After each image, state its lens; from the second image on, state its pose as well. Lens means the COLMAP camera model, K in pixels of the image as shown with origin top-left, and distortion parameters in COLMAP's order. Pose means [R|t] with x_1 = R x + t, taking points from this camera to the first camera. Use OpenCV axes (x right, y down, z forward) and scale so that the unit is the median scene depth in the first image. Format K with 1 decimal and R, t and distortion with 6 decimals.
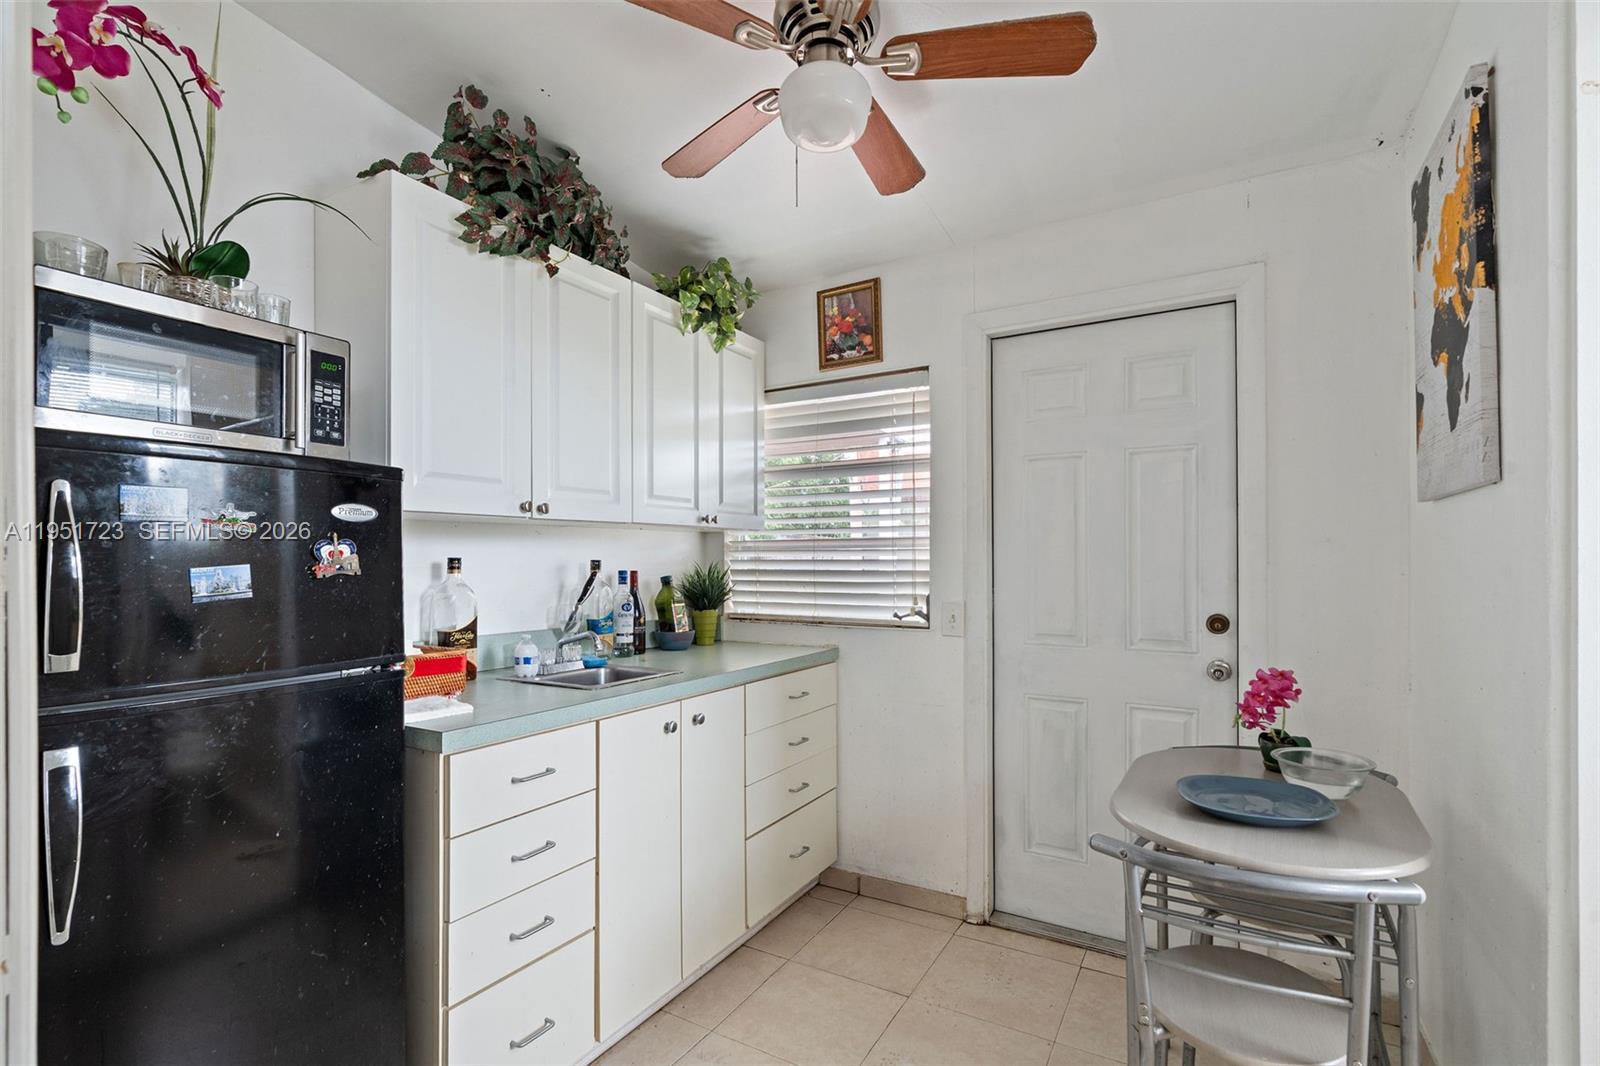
lens RADIAL K [[711.9, 0, 796.4], [0, 711.9, 535.7], [0, 0, 1]] dist [-0.000511, 0.000433]
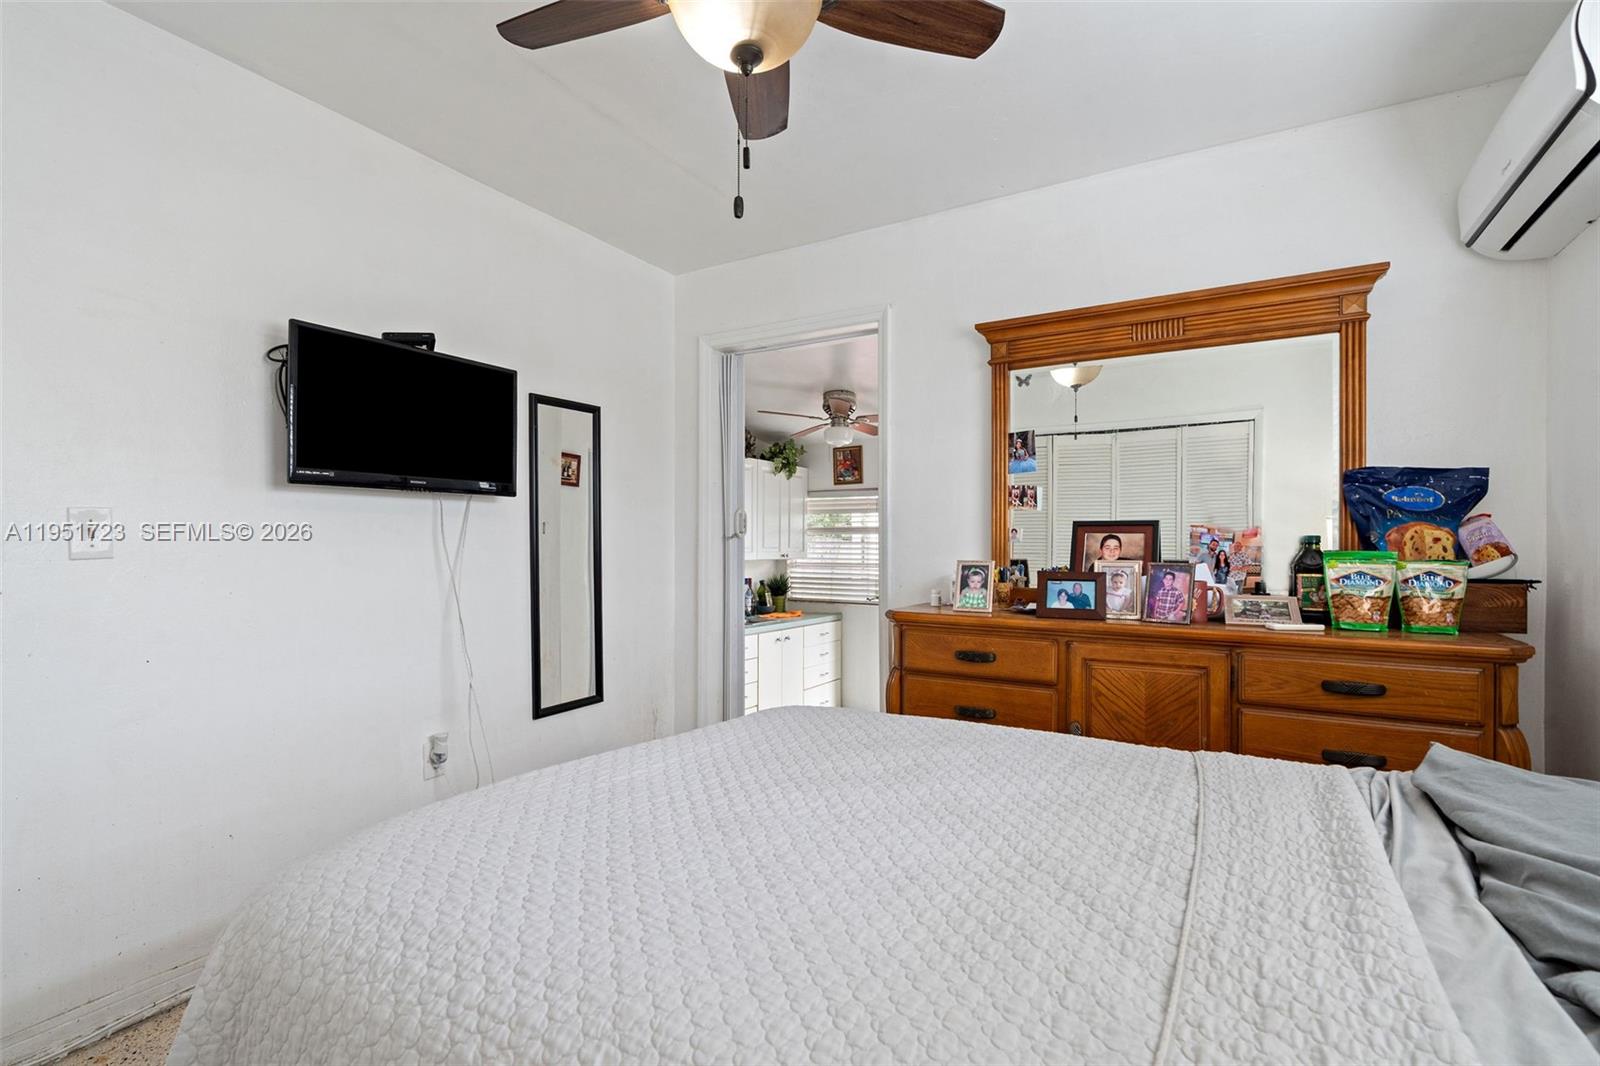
lens RADIAL K [[711.9, 0, 796.4], [0, 711.9, 535.7], [0, 0, 1]] dist [-0.000511, 0.000433]
pose [[0.999965, 0.003743, -0.007531, -0.064837], [-0.003606, 0.999830, 0.018079, -0.117709], [0.007598, -0.018051, 0.999808, -1.157519]]
